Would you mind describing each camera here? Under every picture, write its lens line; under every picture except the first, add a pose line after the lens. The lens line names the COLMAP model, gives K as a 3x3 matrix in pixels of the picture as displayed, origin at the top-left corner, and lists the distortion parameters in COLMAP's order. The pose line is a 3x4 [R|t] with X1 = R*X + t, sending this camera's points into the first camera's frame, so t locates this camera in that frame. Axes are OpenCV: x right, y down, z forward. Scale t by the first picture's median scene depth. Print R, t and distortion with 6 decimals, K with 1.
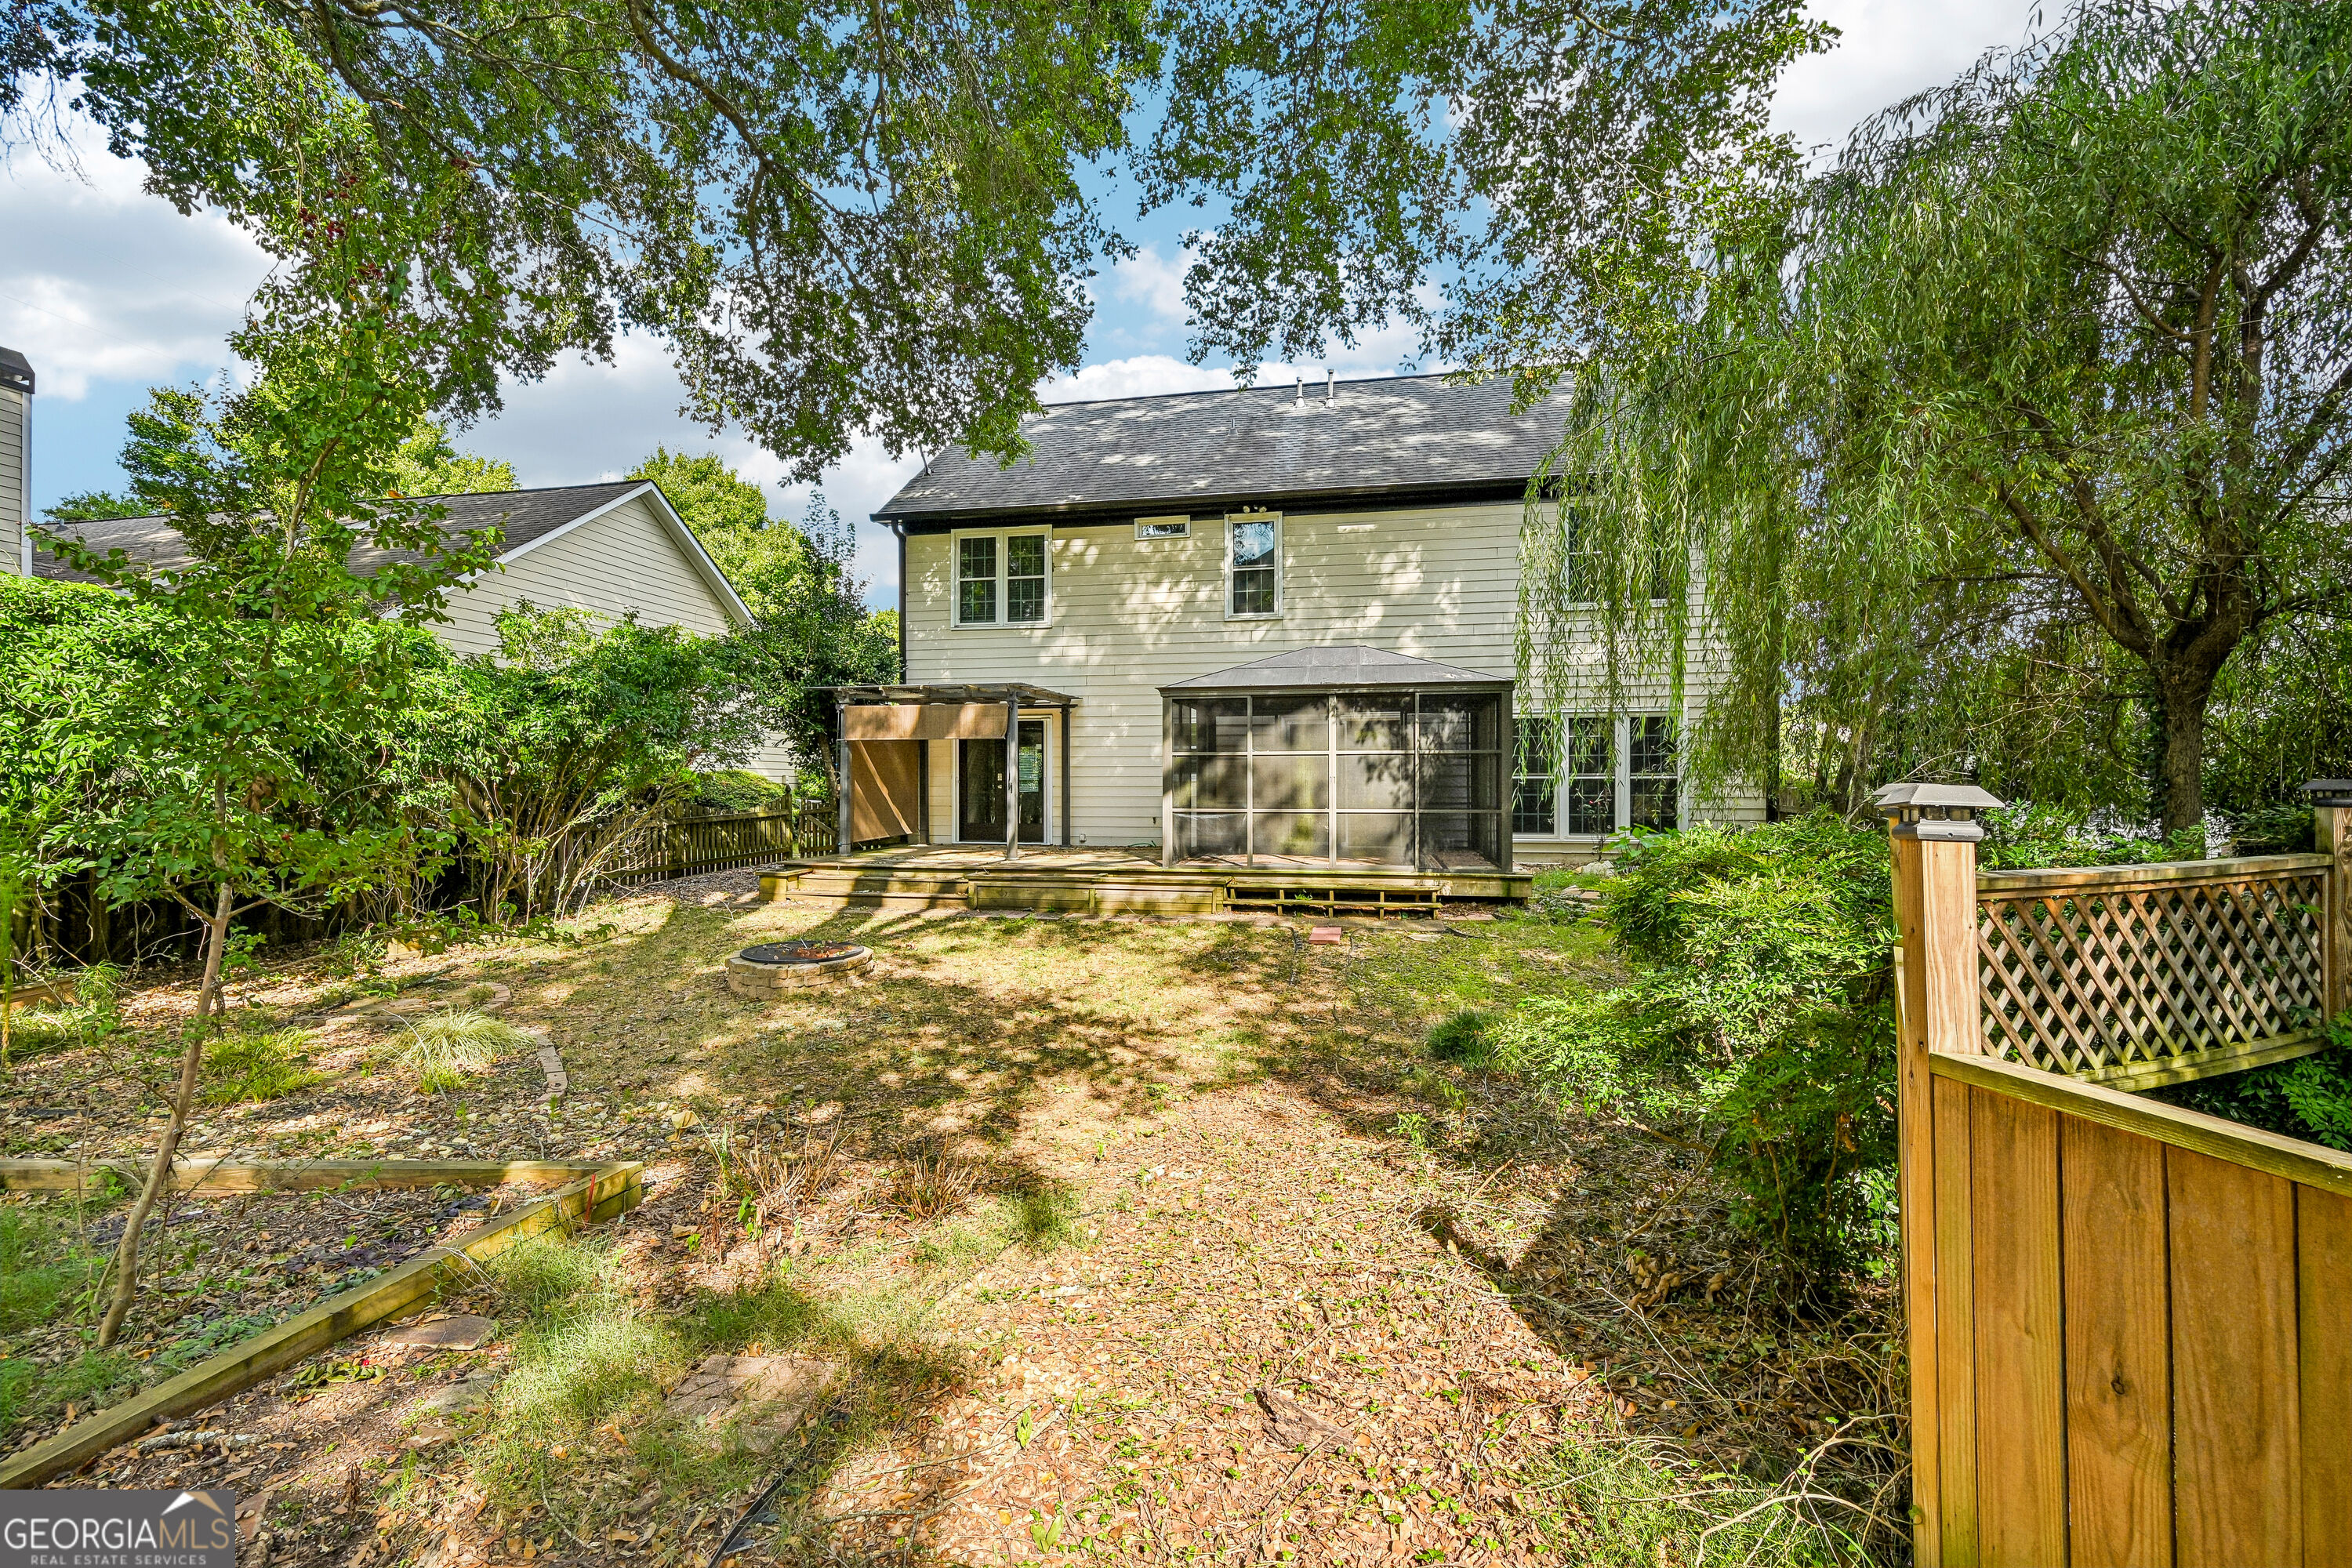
lens RADIAL K [[1019.9, 0, 1180.9], [0, 1019.9, 789.5], [0, 0, 1]] dist [-0.028757, -0.000259]
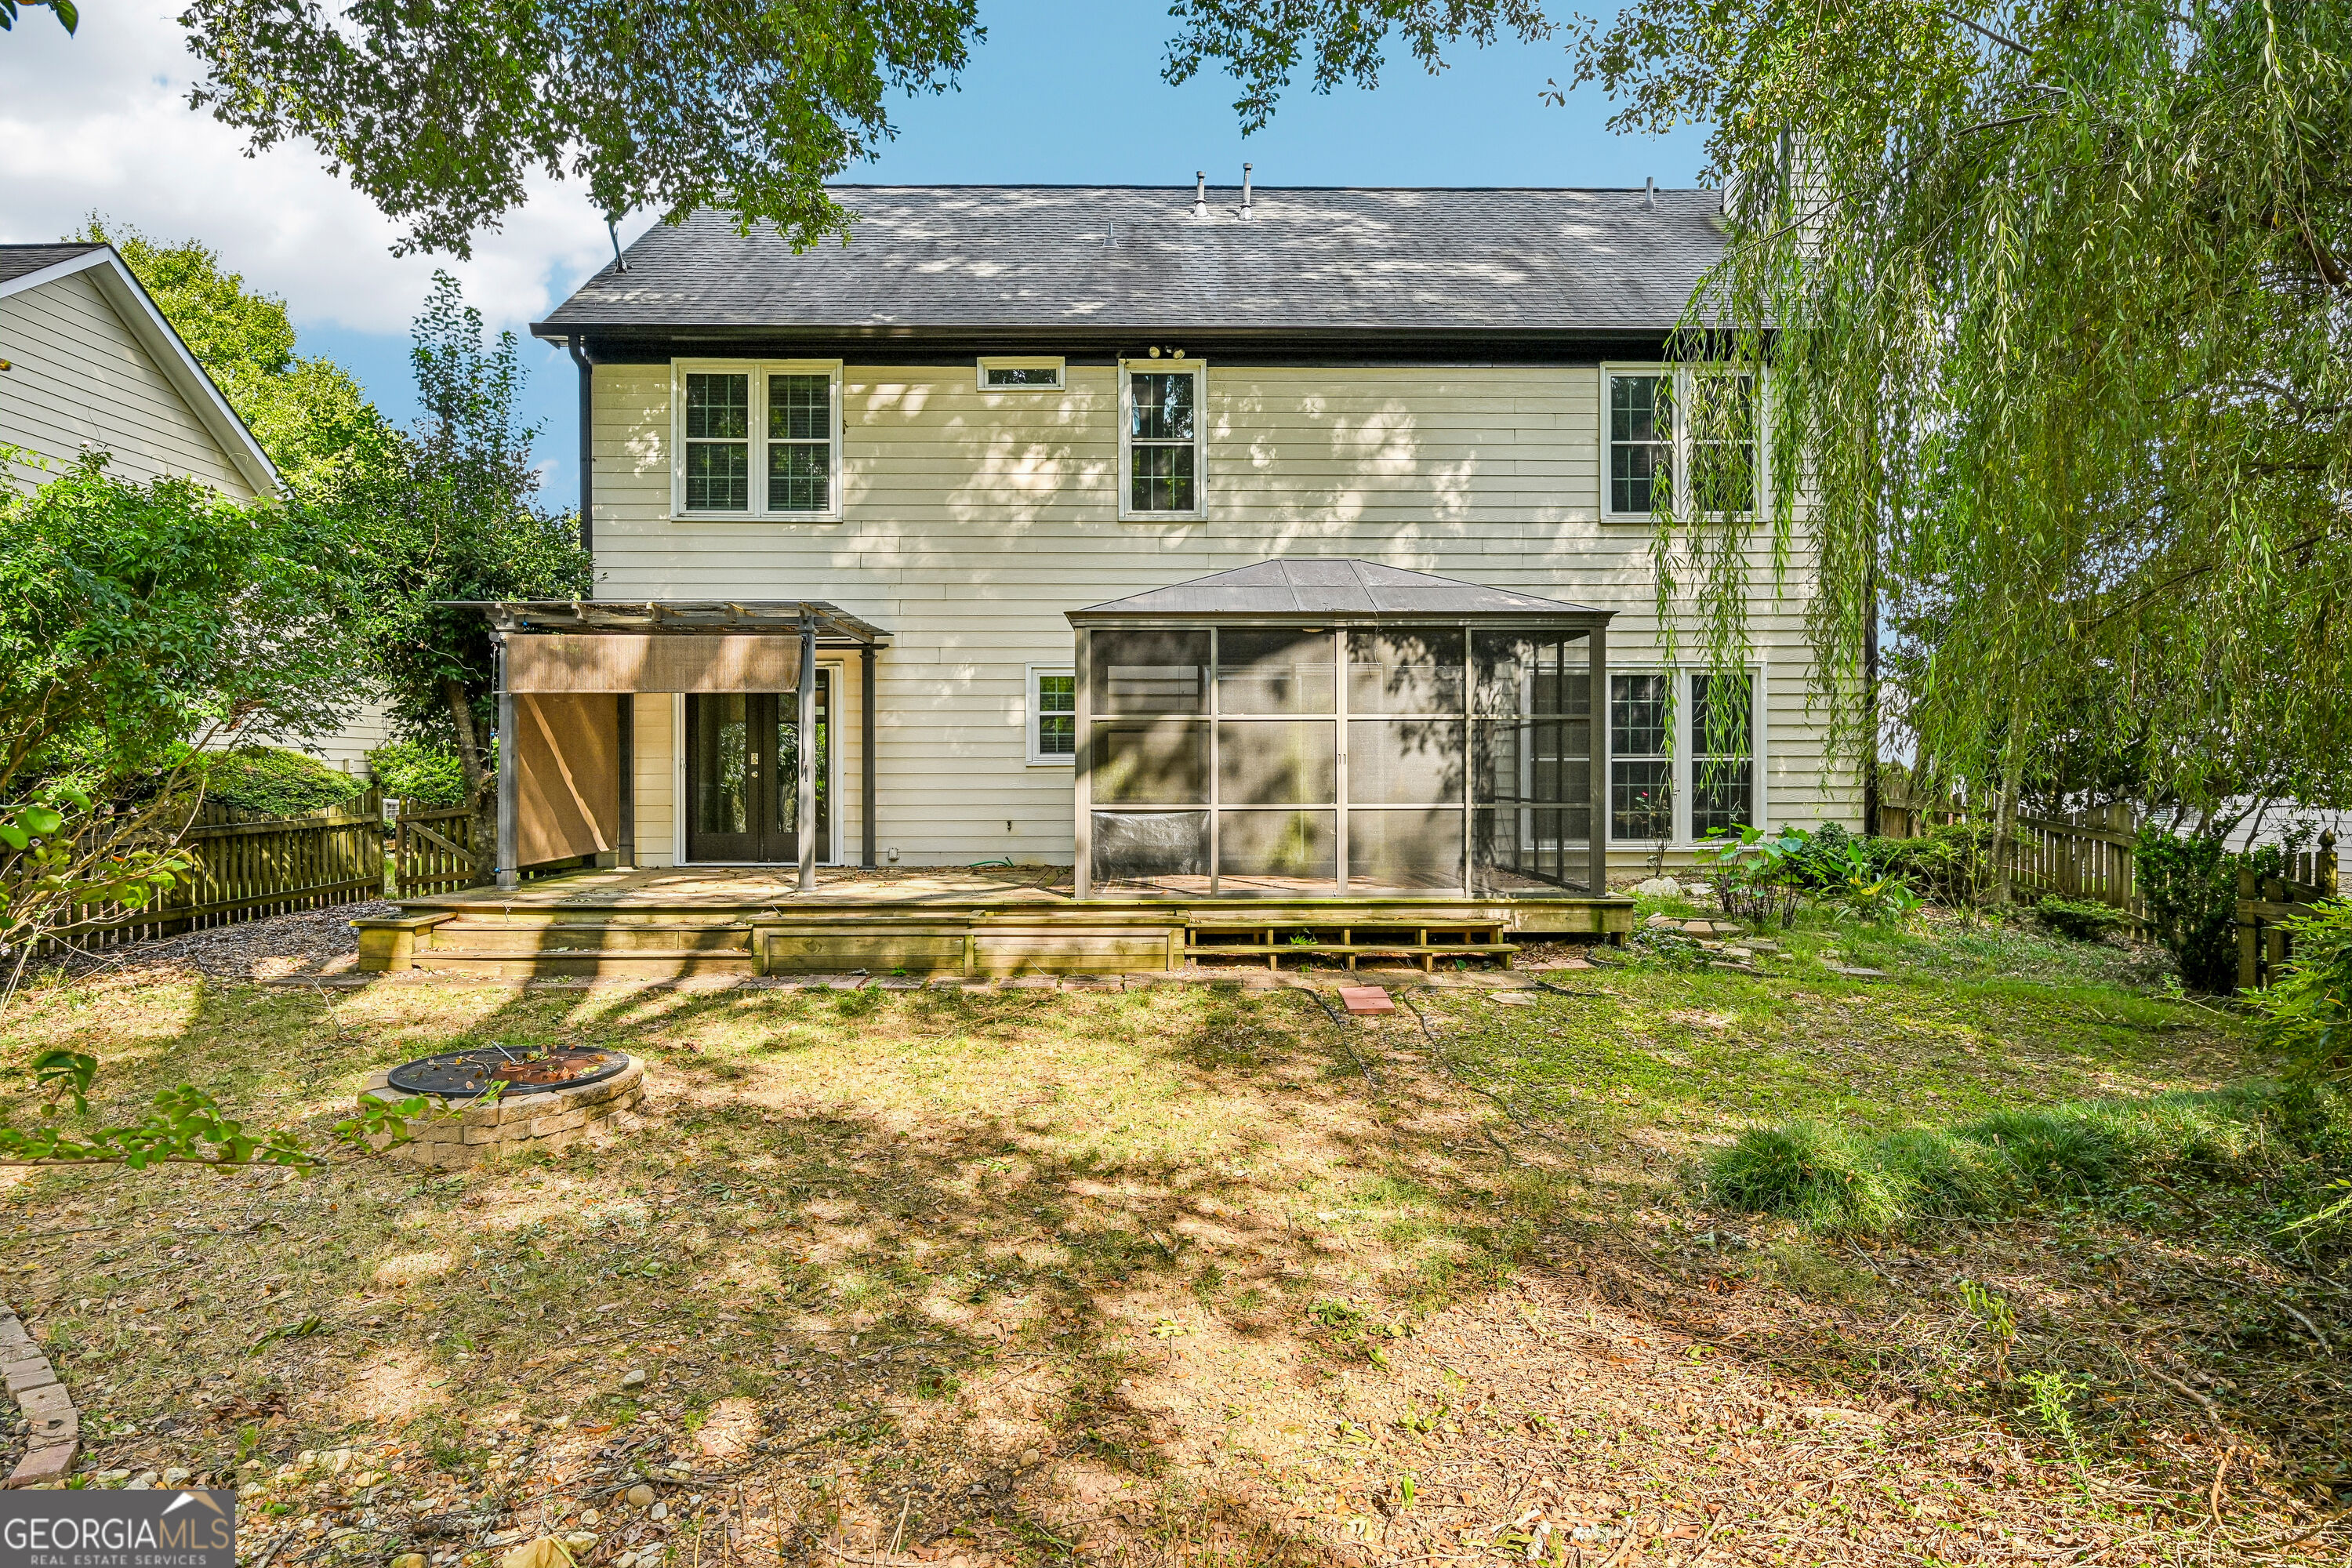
lens RADIAL K [[1389.4, 0, 1174.2], [0, 1389.4, 761.0], [0, 0, 1]] dist [-0.003292, 0.004299]
pose [[0.978415, 0.001134, 0.206648, -0.125228], [0.002919, 0.999809, -0.019307, 0.008424], [-0.206630, 0.019493, 0.978225, 0.140274]]
